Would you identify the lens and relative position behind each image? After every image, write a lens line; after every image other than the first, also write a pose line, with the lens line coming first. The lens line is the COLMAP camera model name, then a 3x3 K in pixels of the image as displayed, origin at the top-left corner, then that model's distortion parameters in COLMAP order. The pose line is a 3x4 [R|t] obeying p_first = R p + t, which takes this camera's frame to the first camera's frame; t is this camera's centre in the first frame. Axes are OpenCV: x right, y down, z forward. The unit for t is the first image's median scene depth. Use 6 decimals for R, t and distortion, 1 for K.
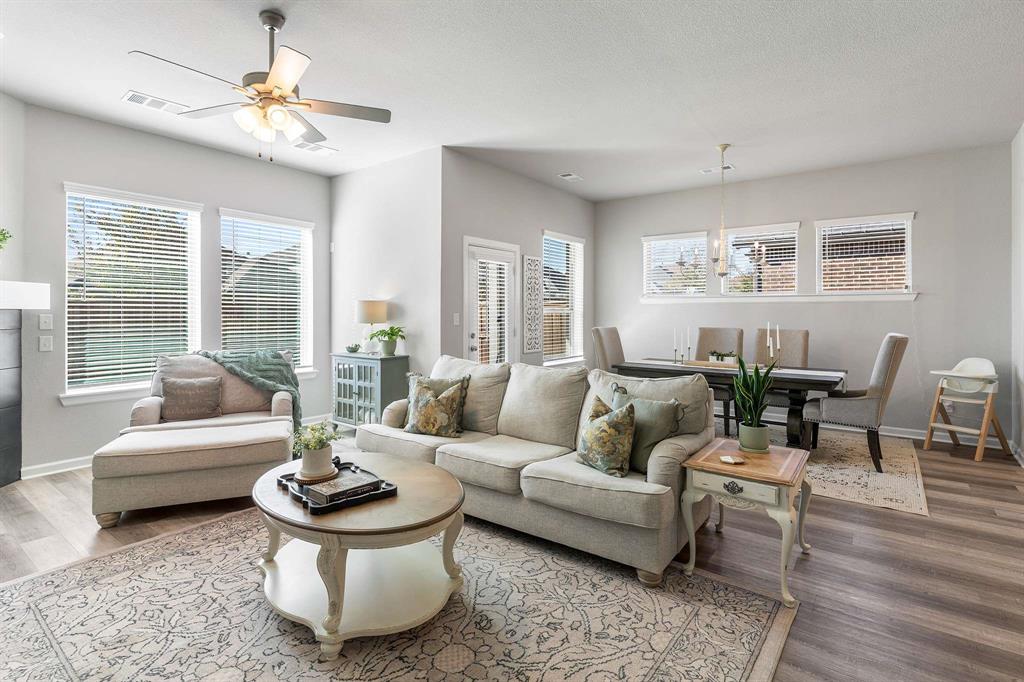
lens RADIAL K [[498.0, 0, 519.6], [0, 498.0, 311.9], [0, 0, 1]] dist [0.006239, -0.000786]
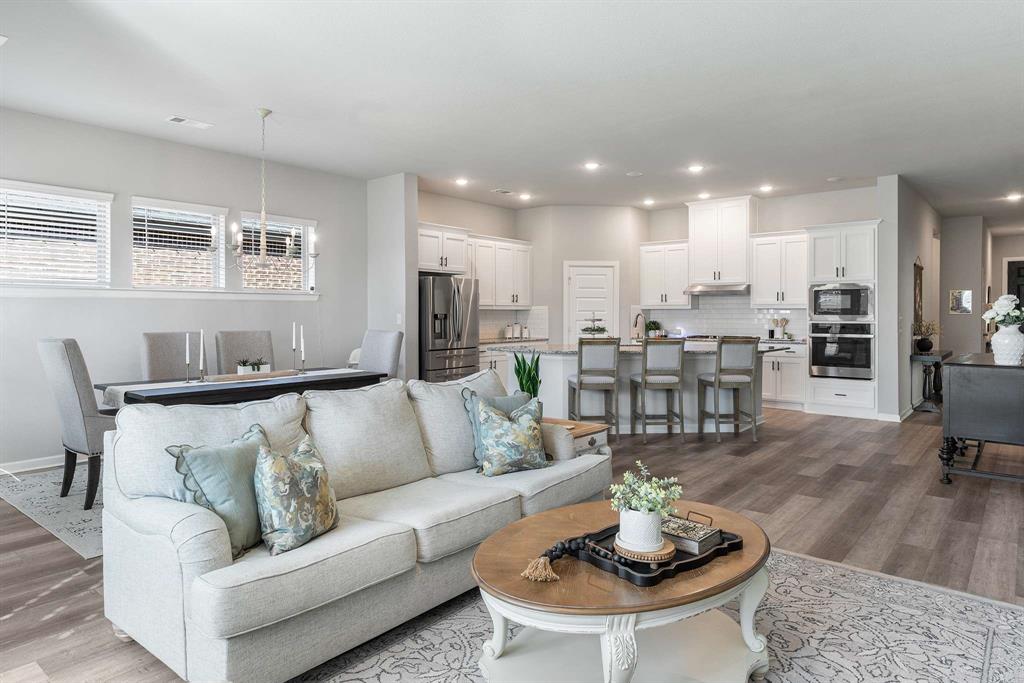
lens RADIAL K [[628.7, 0, 509.8], [0, 628.7, 320.7], [0, 0, 1]] dist [-0.010168, 0.006192]
pose [[0.056563, -0.015030, 0.998286, -0.585959], [-0.006258, 0.999862, 0.015408, -0.003618], [-0.998379, -0.007118, 0.056461, 0.503304]]
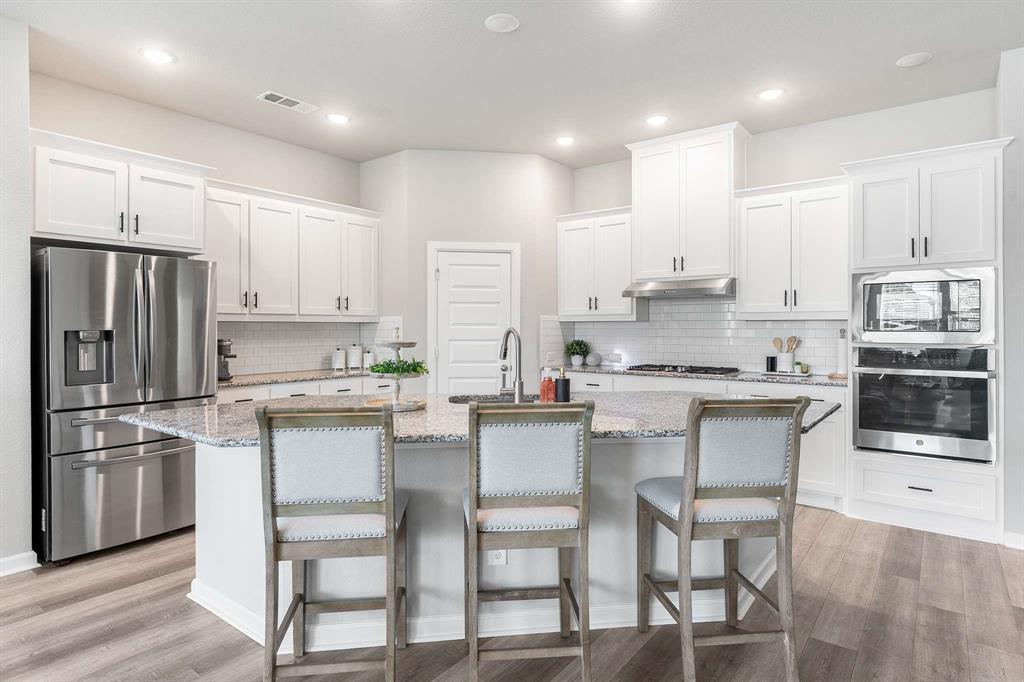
lens RADIAL K [[562.8, 0, 512.9], [0, 562.8, 334.2], [0, 0, 1]] dist [-0.011542, -0.001277]
pose [[0.015902, -0.015112, 0.999759, 0.285358], [-0.005883, 0.999867, 0.015208, -0.003555], [-0.999856, -0.006123, 0.015811, 0.278922]]
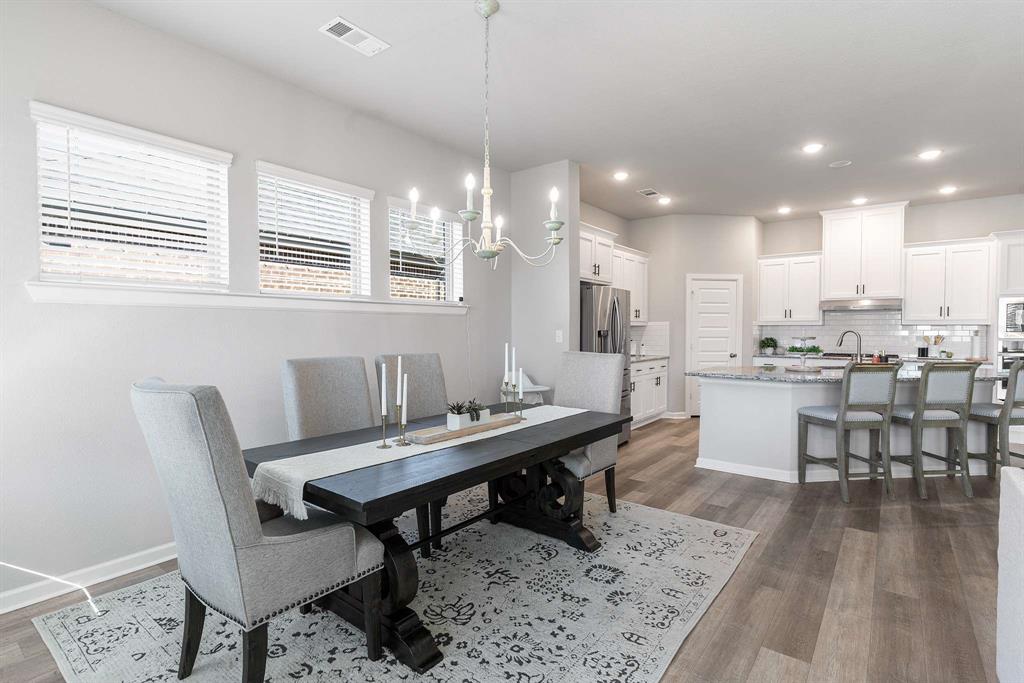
lens RADIAL K [[498.0, 0, 506.1], [0, 498.0, 341.1], [0, 0, 1]] dist [0.006239, -0.000786]
pose [[0.026343, -0.027583, 0.999272, -0.115785], [-0.007603, 0.999585, 0.027792, -0.000689], [-0.999624, -0.008330, 0.026122, 0.917599]]
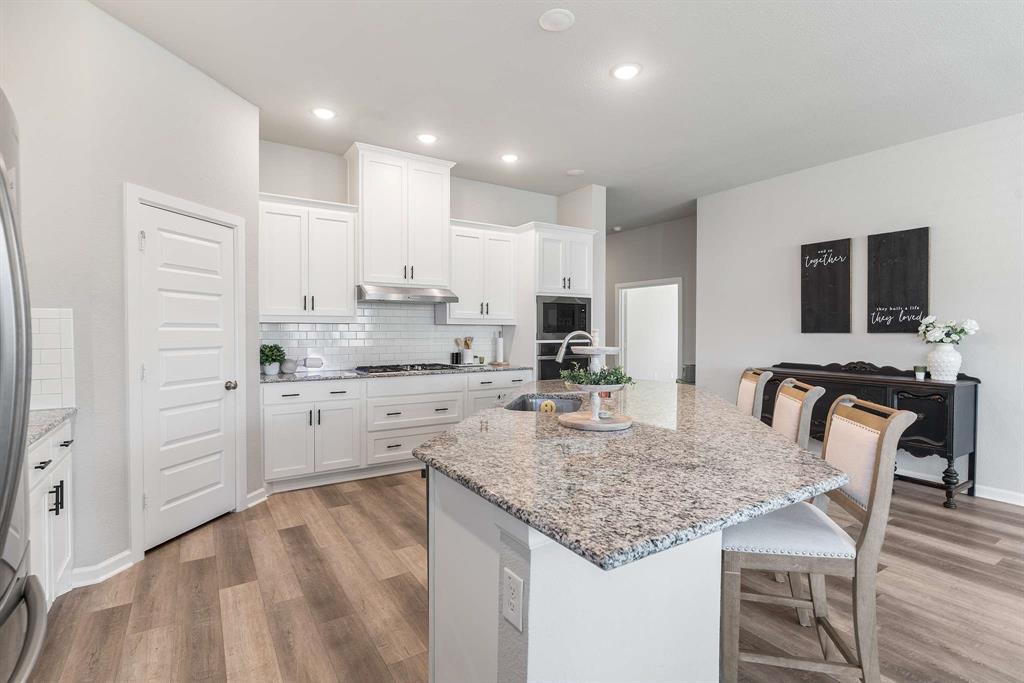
lens RADIAL K [[498.0, 0, 521.4], [0, 498.0, 339.9], [0, 0, 1]] dist [0.006239, -0.000786]
pose [[-0.939429, -0.015354, 0.342399, 0.725040], [-0.010025, 0.999800, 0.017329, -0.002163], [-0.342596, 0.012847, -0.939395, 0.803930]]
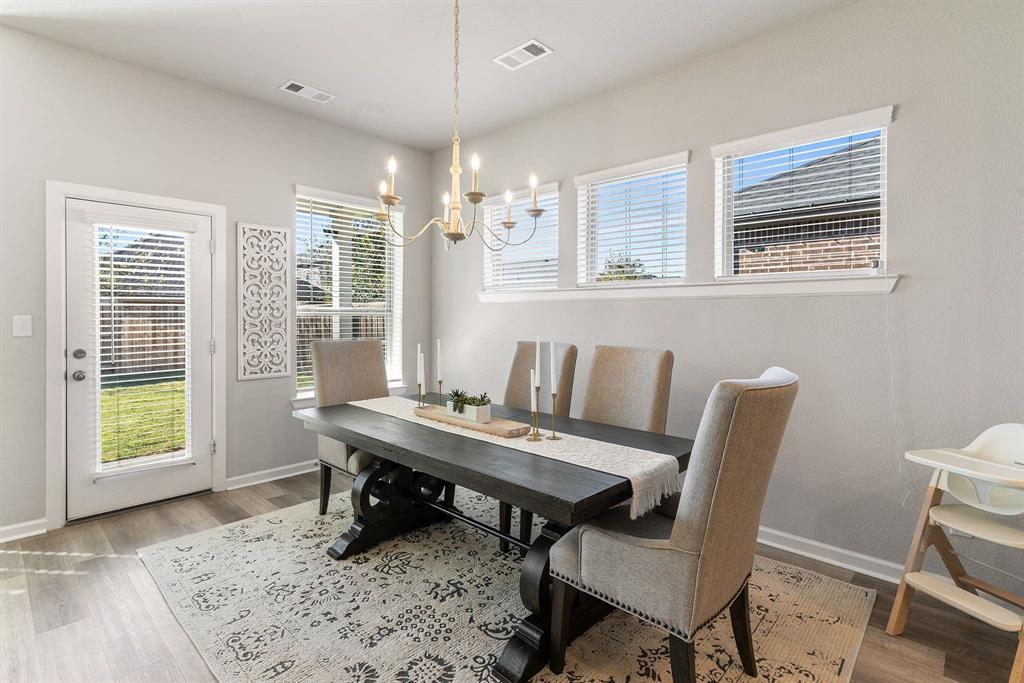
lens RADIAL K [[498.0, 0, 509.7], [0, 498.0, 321.6], [0, 0, 1]] dist [0.006239, -0.000786]
pose [[0.992264, 0.004885, -0.124049, 0.495670], [-0.002884, 0.999863, 0.016308, -0.001272], [0.124112, -0.015824, 0.992142, 0.490962]]
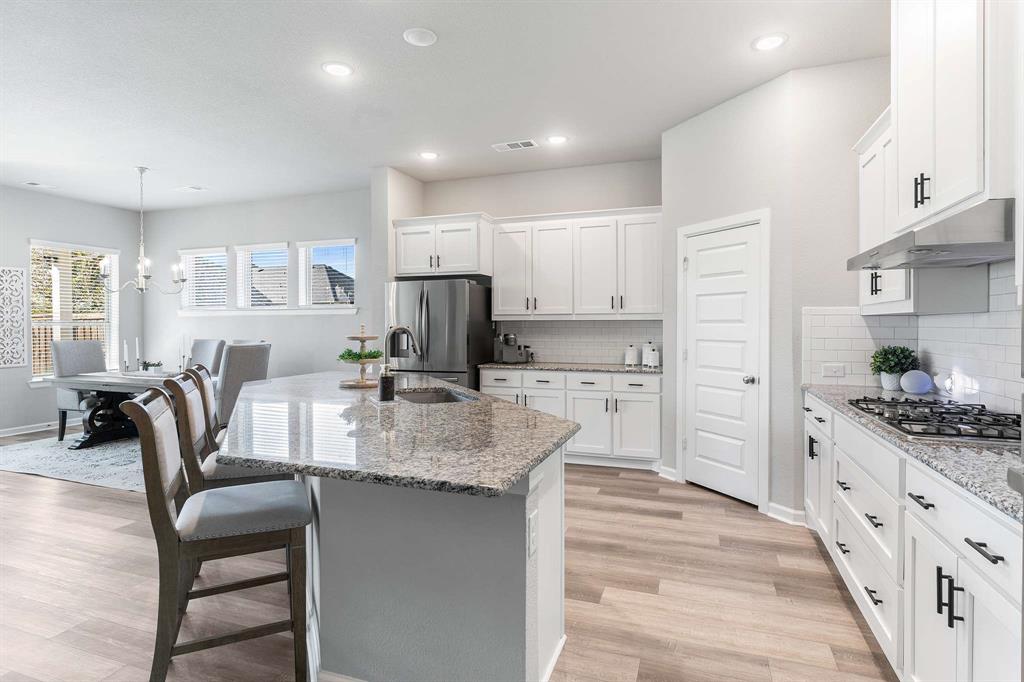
lens RADIAL K [[525.2, 0, 513.2], [0, 525.2, 328.3], [0, 0, 1]] dist [-0.002672, -0.001957]
pose [[0.958409, -0.006118, 0.285332, 0.804853], [0.002140, 0.999896, 0.014253, -0.006718], [-0.285389, -0.013050, 0.958323, -0.286033]]
